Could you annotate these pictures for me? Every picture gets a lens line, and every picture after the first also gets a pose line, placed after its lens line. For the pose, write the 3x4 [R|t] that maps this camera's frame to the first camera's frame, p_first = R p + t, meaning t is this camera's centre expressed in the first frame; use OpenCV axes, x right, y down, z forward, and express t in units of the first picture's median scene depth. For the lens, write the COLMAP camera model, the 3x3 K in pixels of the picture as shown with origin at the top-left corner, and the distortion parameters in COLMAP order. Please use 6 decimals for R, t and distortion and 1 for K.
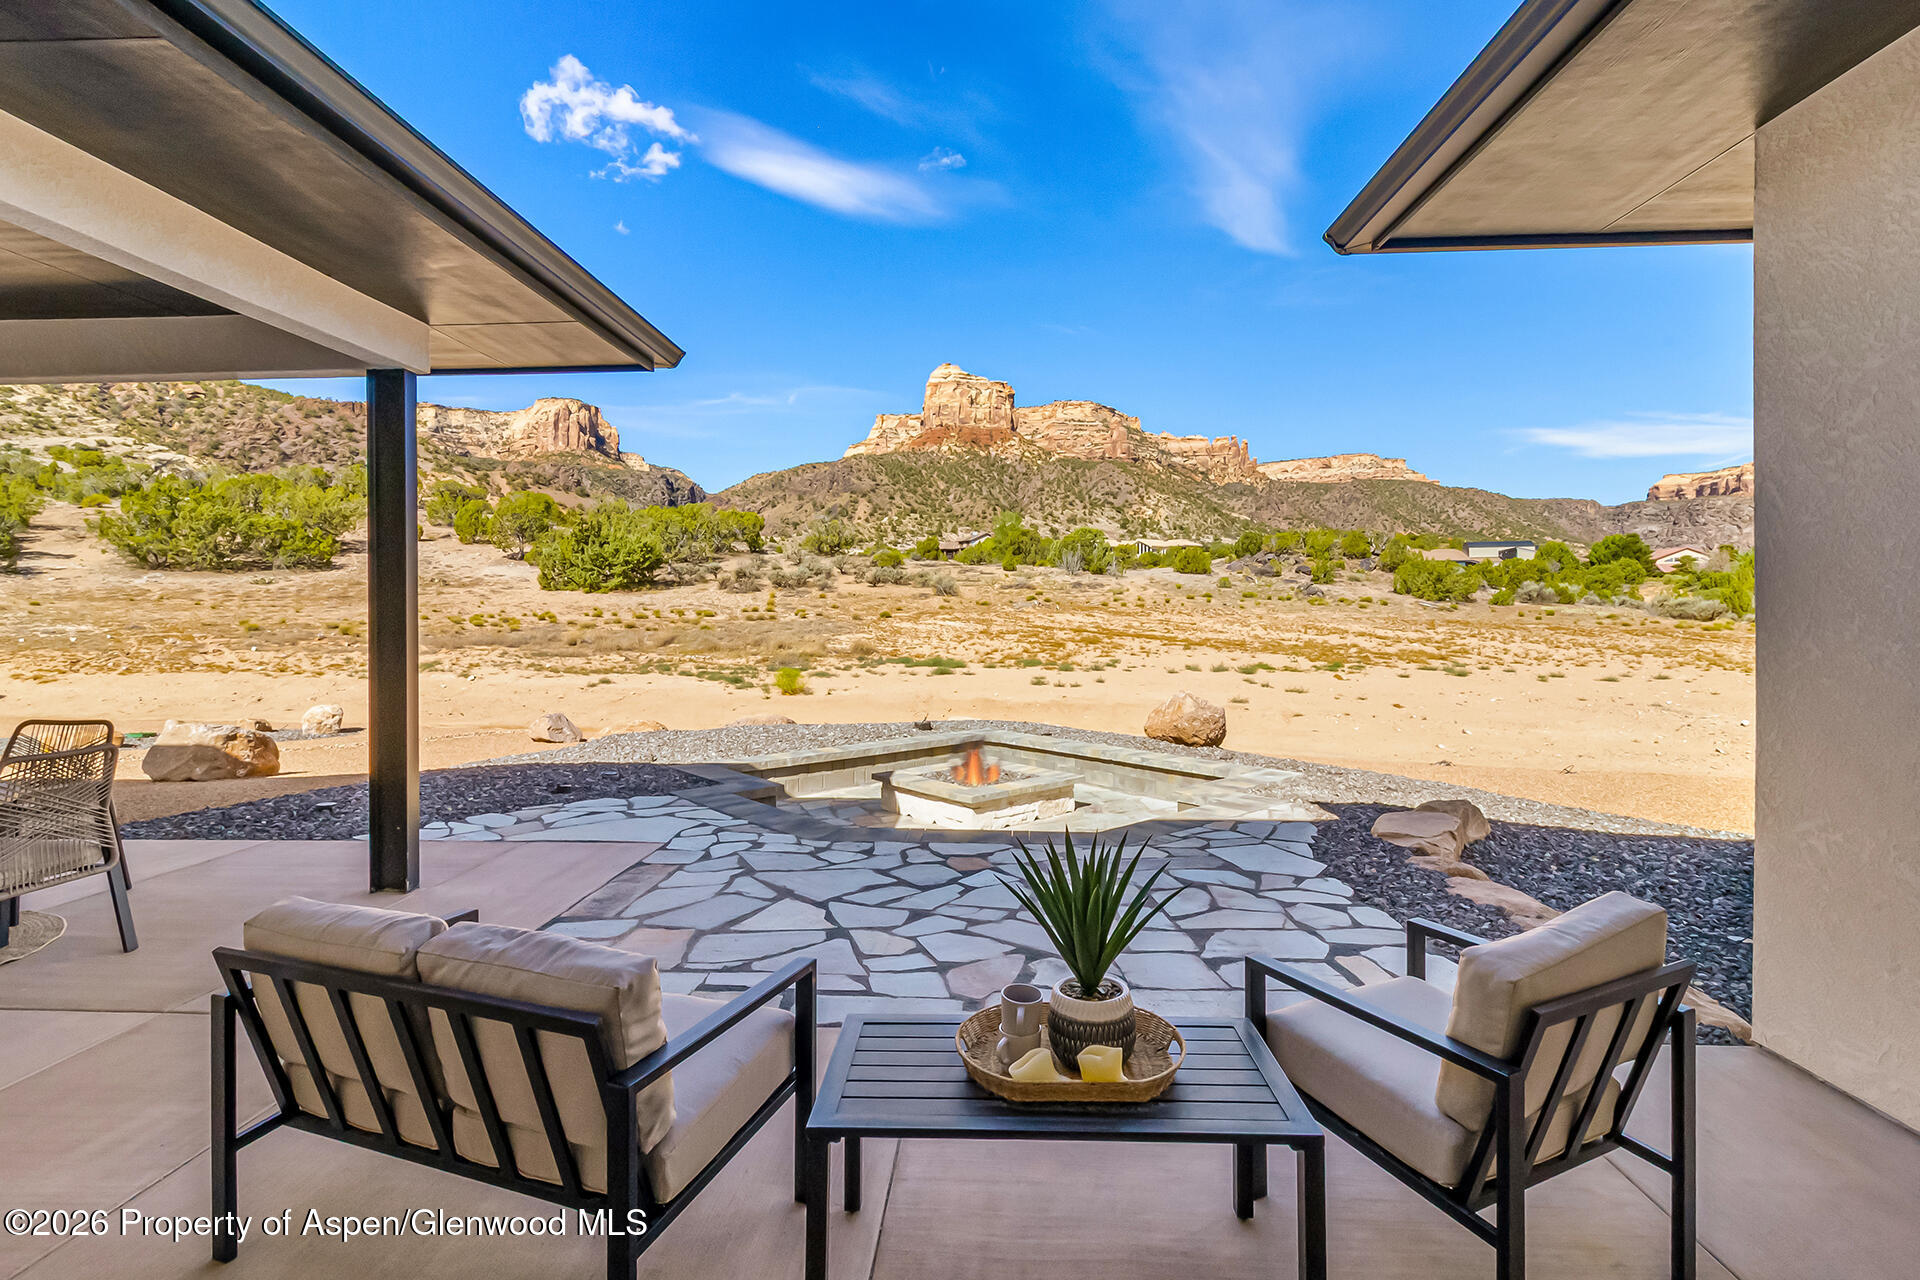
lens RADIAL K [[909.4, 0, 962.0], [0, 909.4, 613.5], [0, 0, 1]] dist [0.006595, 0.000312]
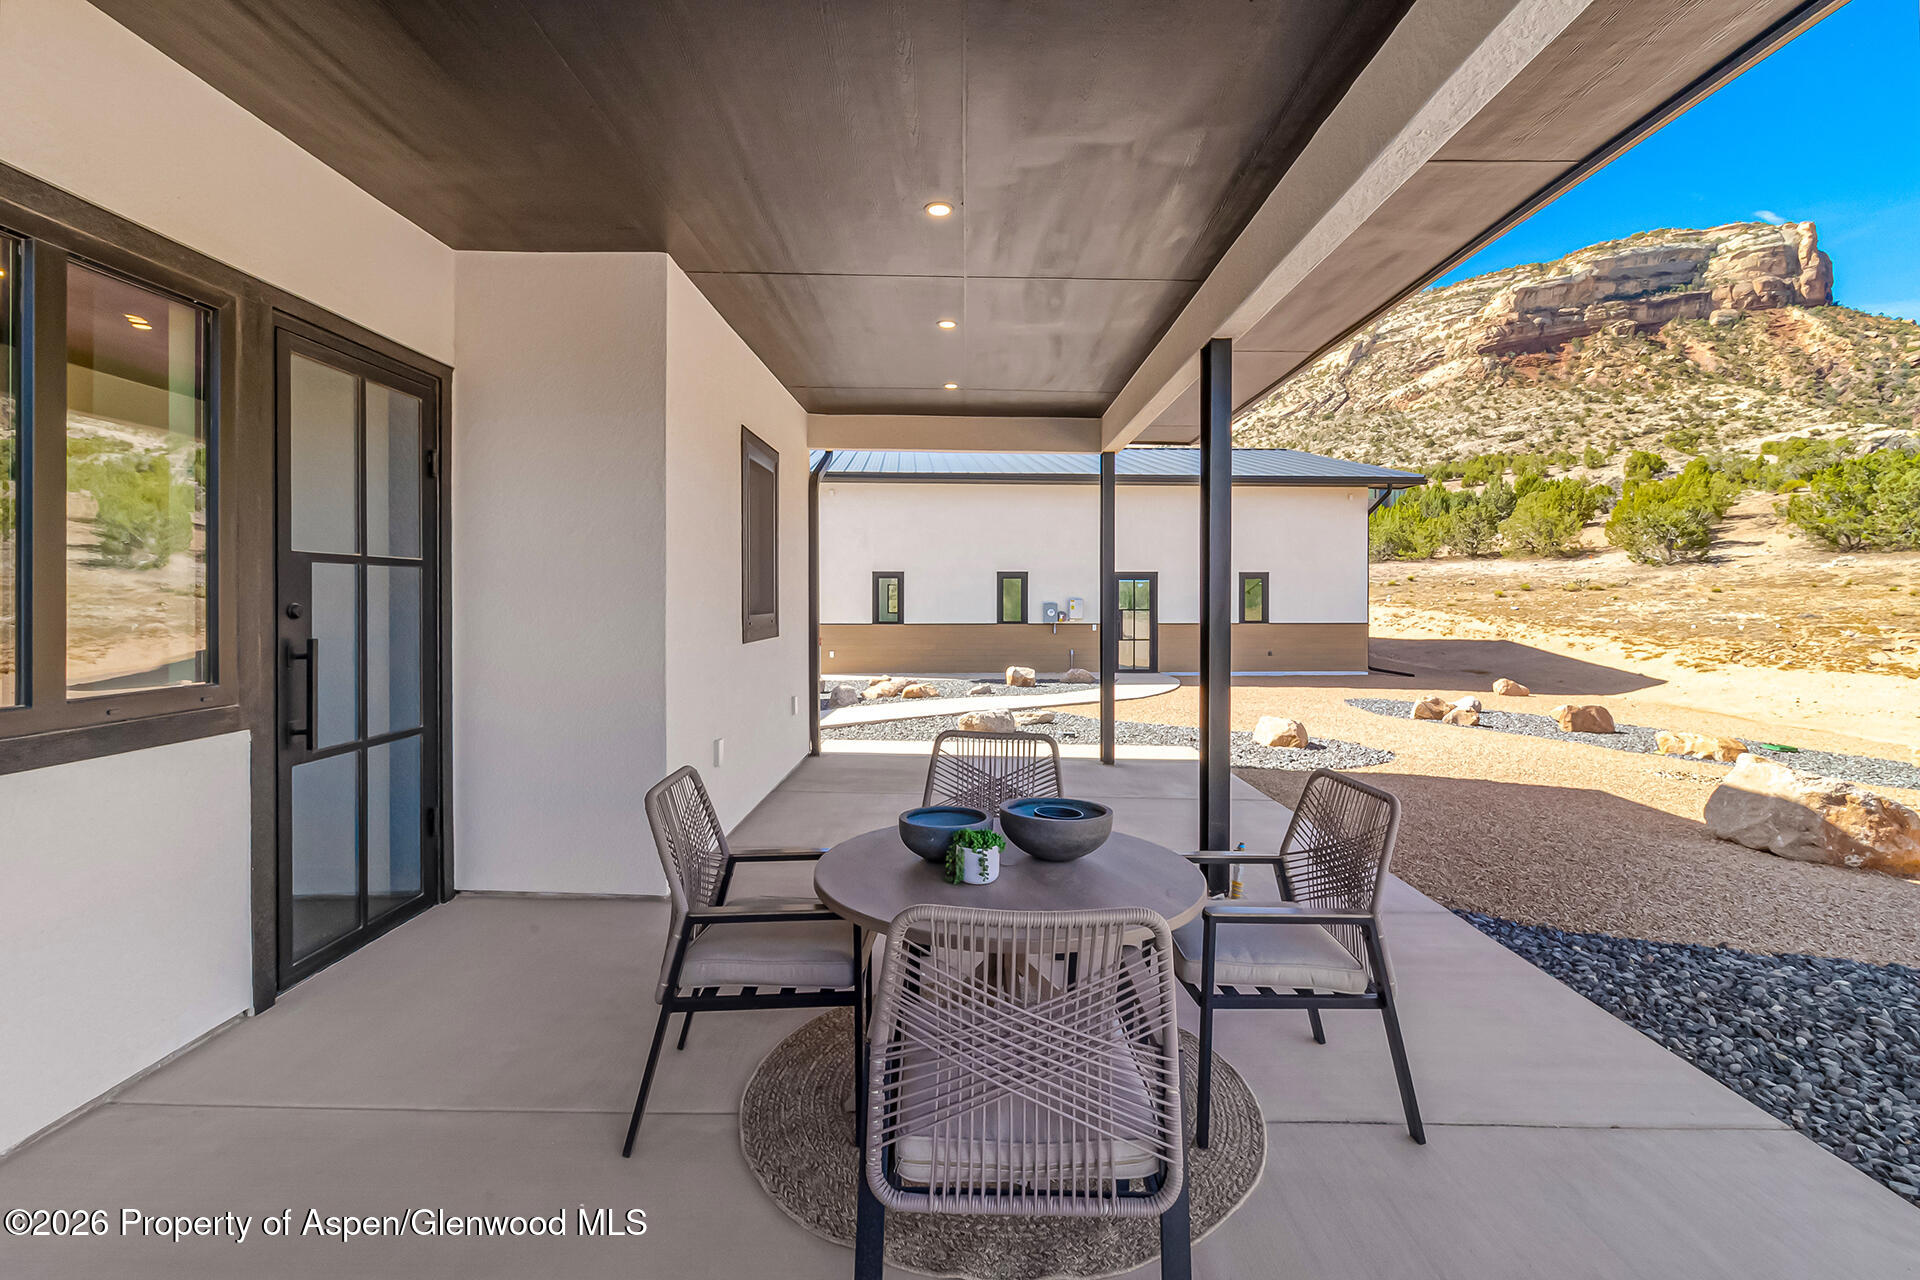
lens RADIAL K [[888.0, 0, 960.2], [0, 888.0, 596.9], [0, 0, 1]] dist [0.000946, 0.000715]
pose [[0.049587, 0.002478, -0.998767, -0.052285], [-0.007342, 0.999971, 0.002116, 0.000256], [0.998743, 0.007228, 0.049604, 0.086521]]
